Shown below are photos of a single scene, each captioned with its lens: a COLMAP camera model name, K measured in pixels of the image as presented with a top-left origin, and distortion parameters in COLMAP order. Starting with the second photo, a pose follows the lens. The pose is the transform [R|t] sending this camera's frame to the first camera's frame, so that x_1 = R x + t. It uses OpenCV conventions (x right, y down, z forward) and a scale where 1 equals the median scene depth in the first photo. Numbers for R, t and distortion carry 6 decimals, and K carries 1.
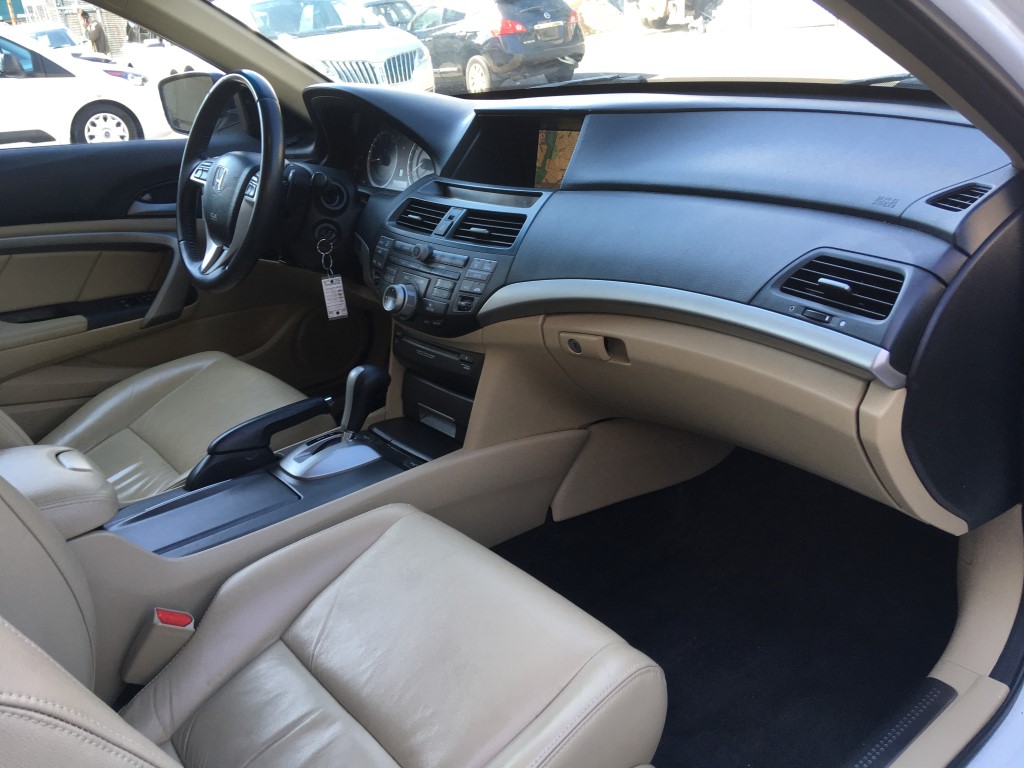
lens RADIAL K [[859.0, 0, 512.0], [0, 859.0, 384.0], [0, 0, 1]] dist [0.103550, -0.152765]
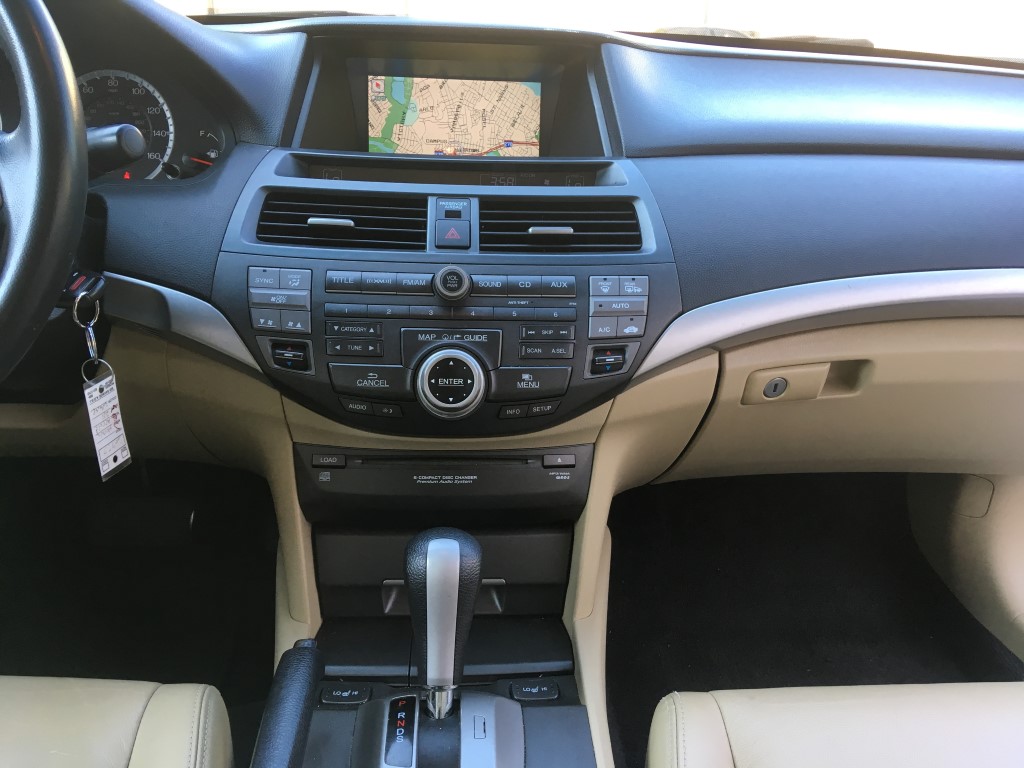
lens RADIAL K [[859.0, 0, 512.0], [0, 859.0, 384.0], [0, 0, 1]] dist [0.103550, -0.152765]
pose [[0.586993, -0.195472, 0.785640, -0.431979], [0.224495, 0.971660, 0.074023, -0.109291], [-0.777844, 0.132921, 0.614240, 0.587771]]
